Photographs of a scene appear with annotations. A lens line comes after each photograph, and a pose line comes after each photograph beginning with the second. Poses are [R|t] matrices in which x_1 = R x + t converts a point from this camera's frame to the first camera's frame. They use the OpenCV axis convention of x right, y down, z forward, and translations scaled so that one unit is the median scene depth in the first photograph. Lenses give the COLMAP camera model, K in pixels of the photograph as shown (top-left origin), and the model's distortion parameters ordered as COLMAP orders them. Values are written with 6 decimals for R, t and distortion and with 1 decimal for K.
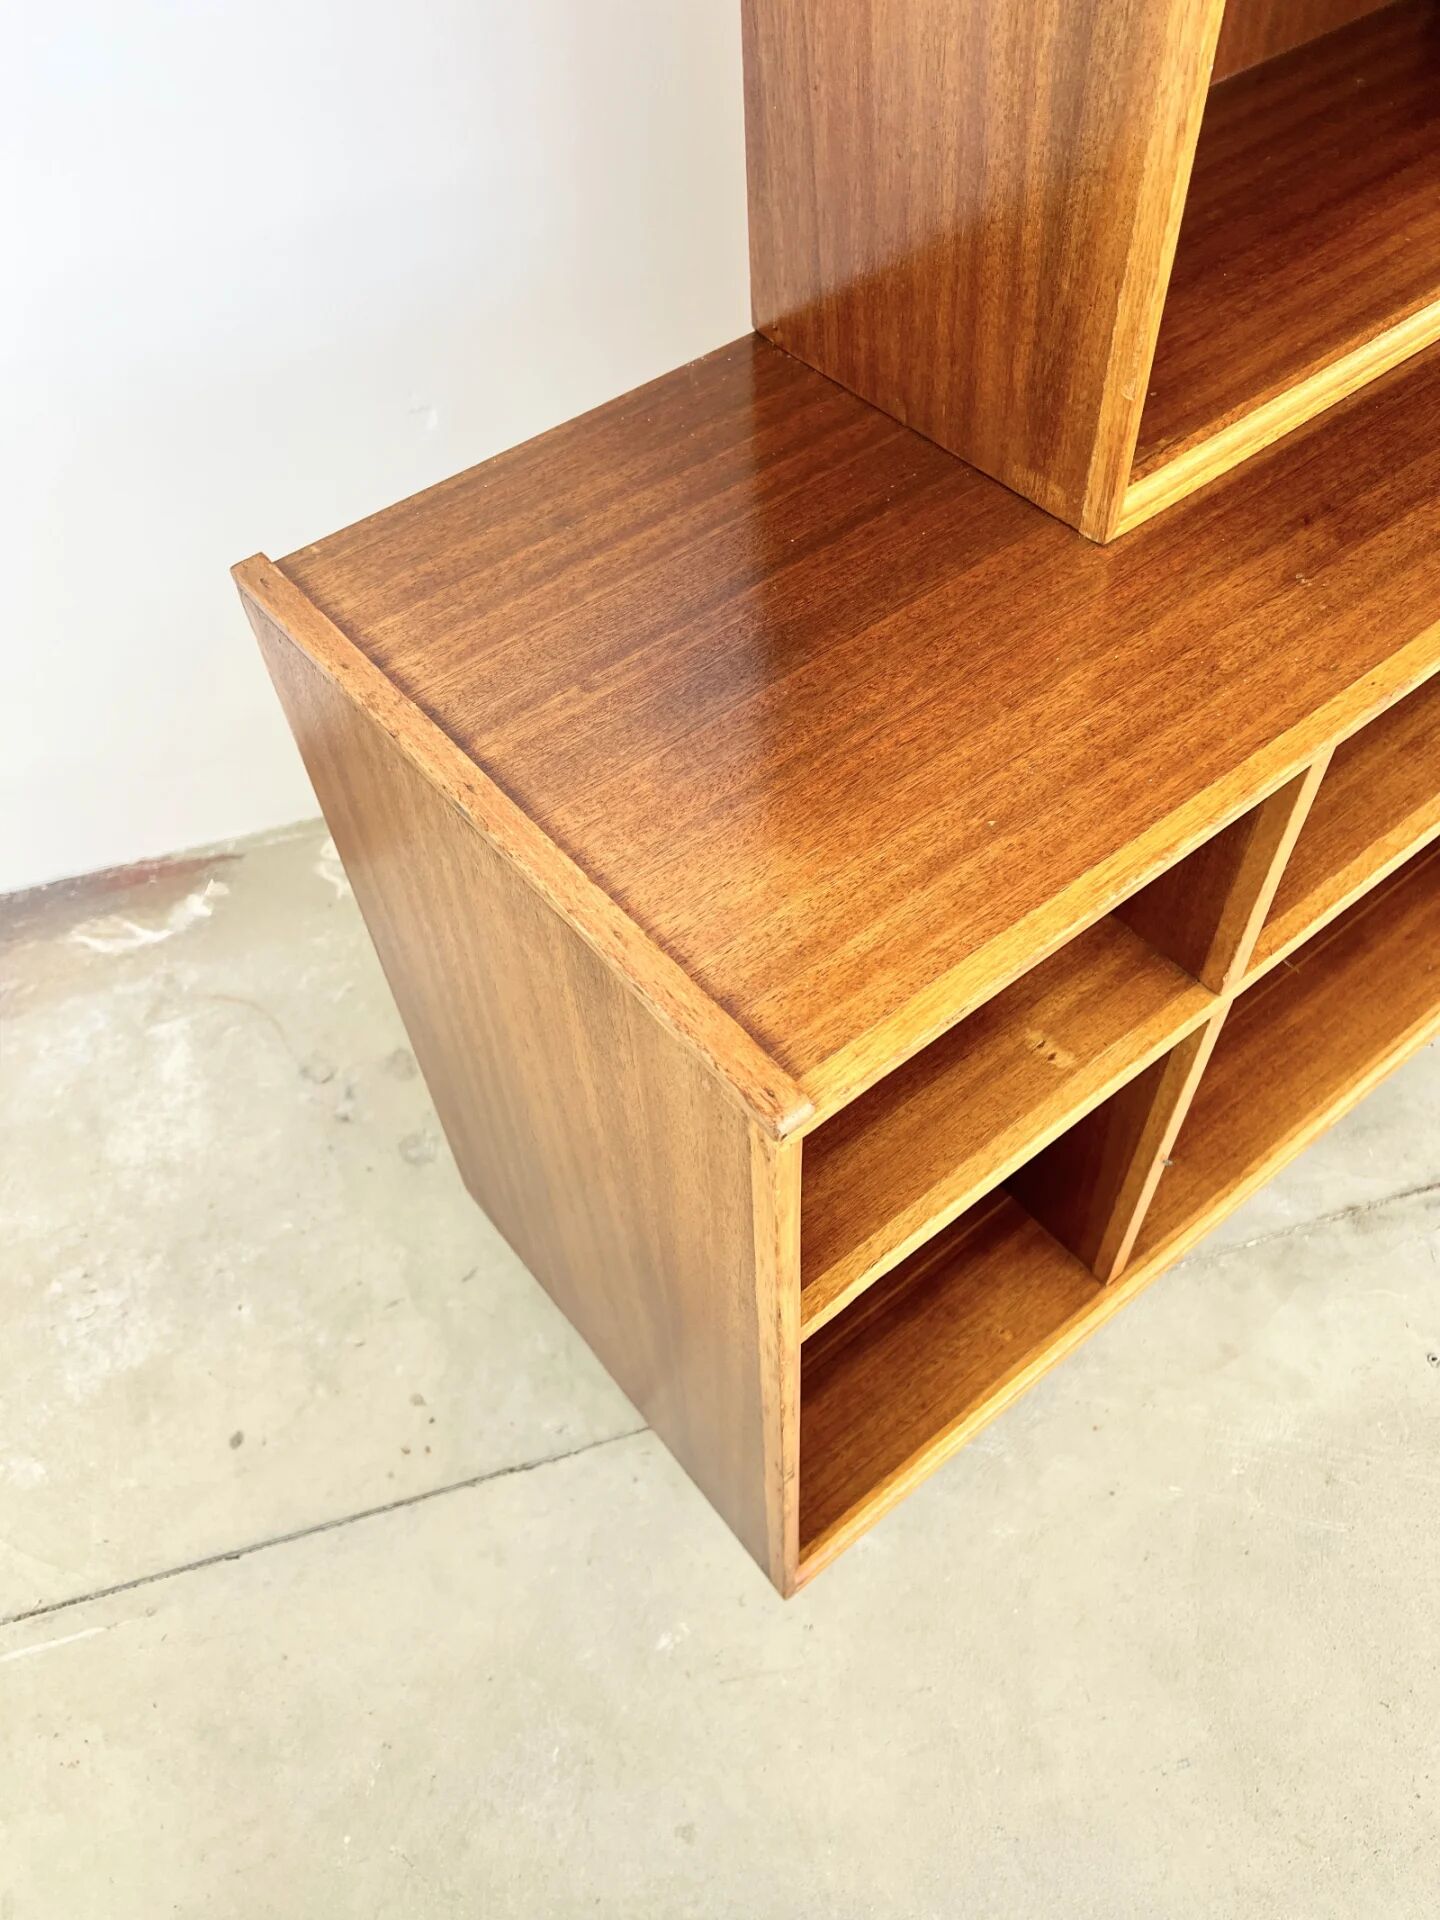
lens RADIAL K [[1445.0, 0, 725.0], [0, 1445.0, 965.8], [0, 0, 1]] dist [0.026901, -0.035040]
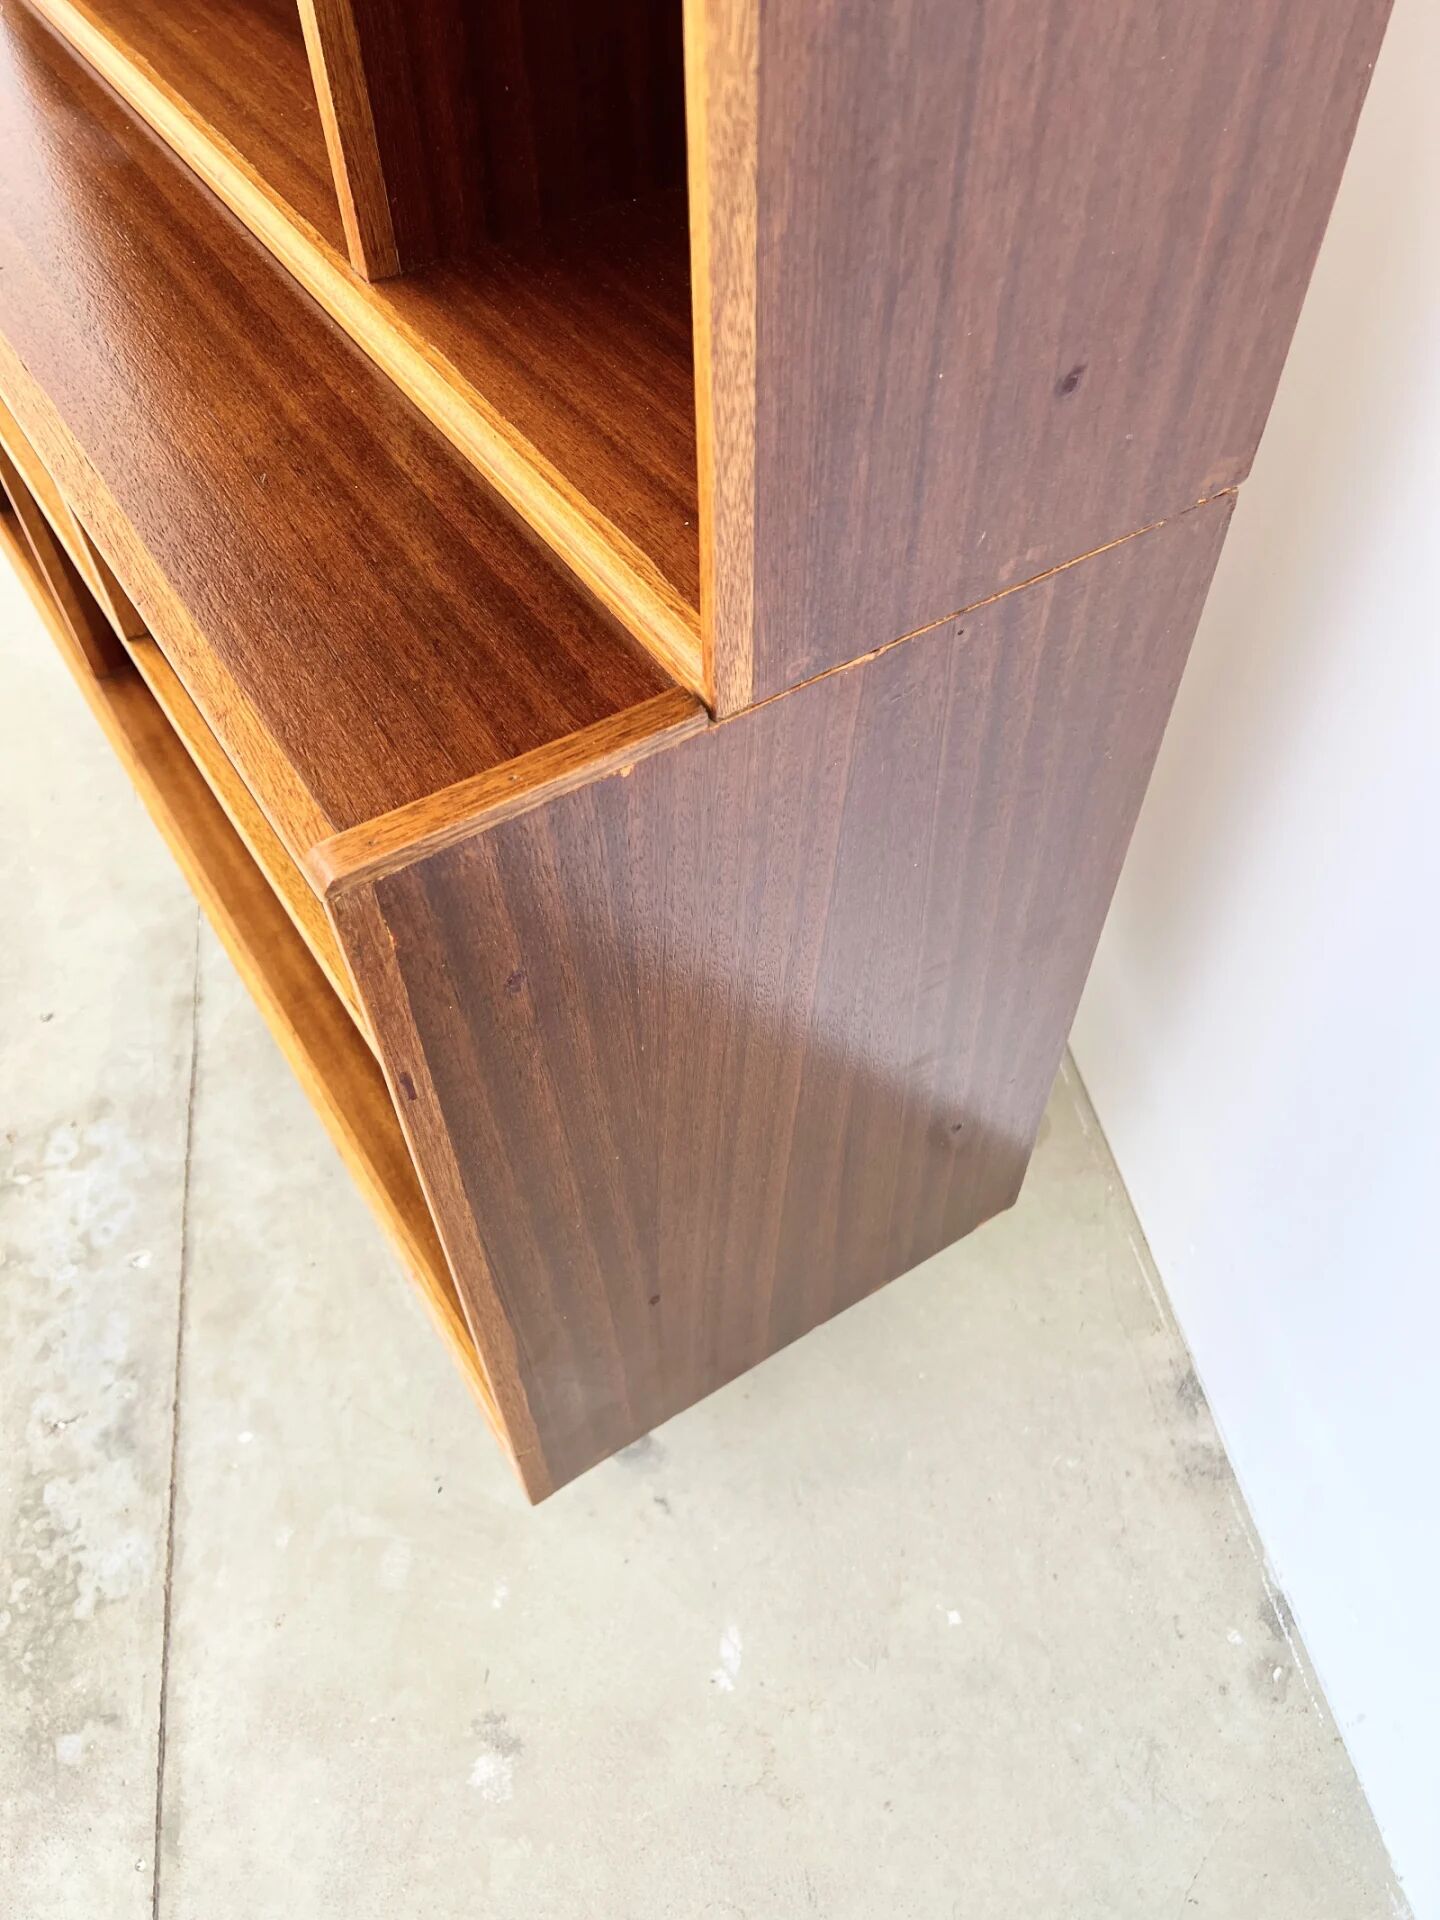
lens RADIAL K [[1445.0, 0, 682.5], [0, 1445.0, 953.9], [0, 0, 1]] dist [0.026901, -0.035040]
pose [[-0.105912, 0.811780, -0.574279, 1.902144], [-0.788851, 0.283014, 0.545543, -1.380877], [0.605389, 0.510800, 0.610399, 1.044893]]
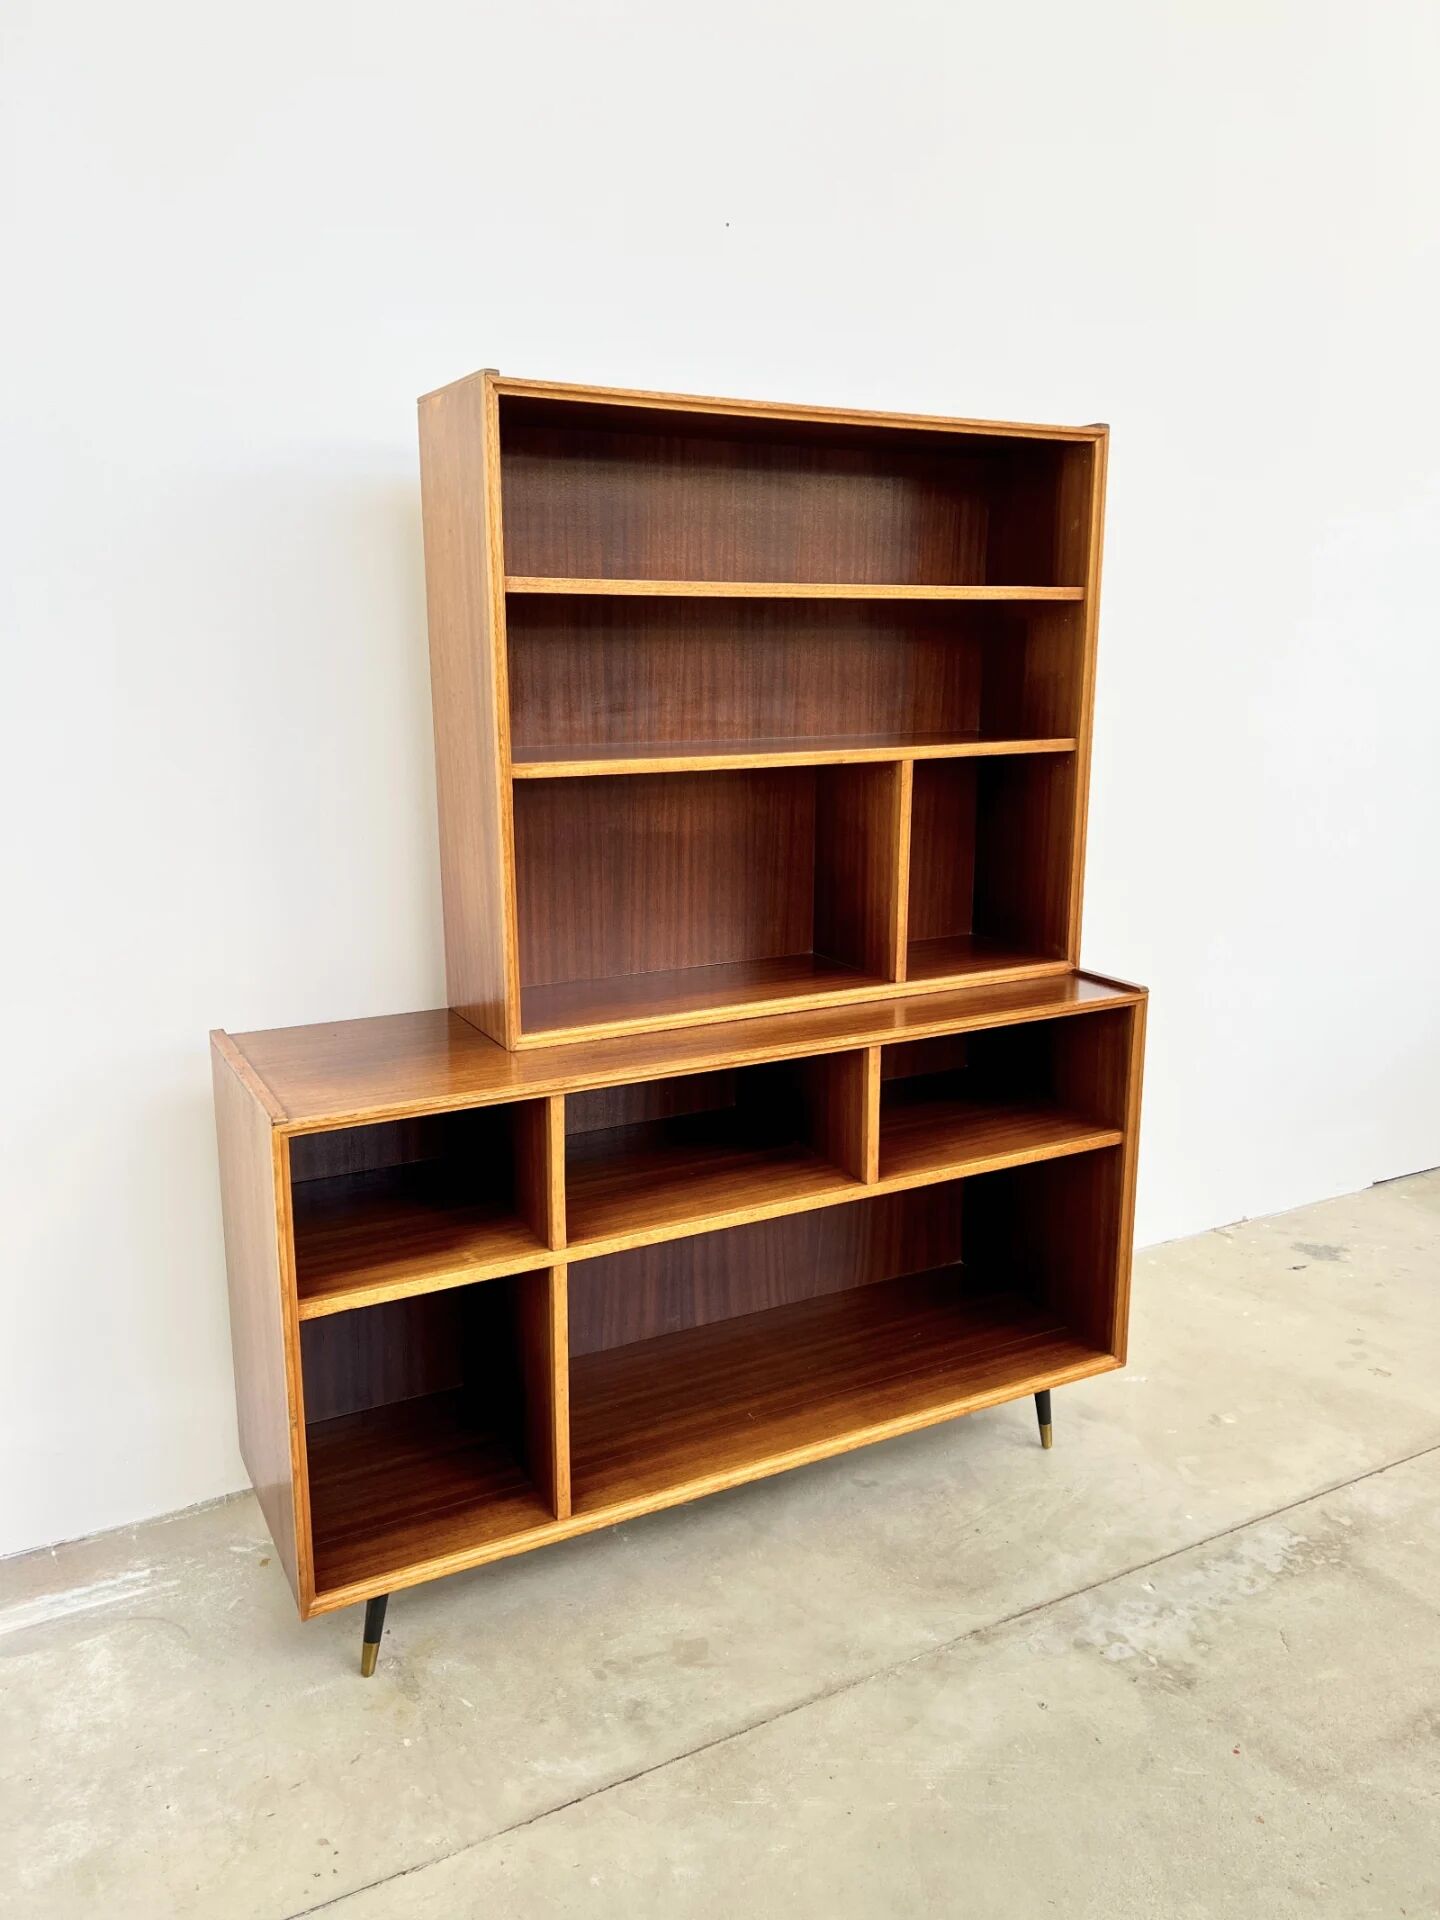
lens RADIAL K [[1445.0, 0, 735.9], [0, 1445.0, 965.4], [0, 0, 1]] dist [0.026901, -0.035040]
pose [[0.972983, 0.002864, 0.230861, -0.286251], [0.146630, 0.764708, -0.627473, 1.041803], [-0.178338, 0.644371, 0.743627, -0.951705]]
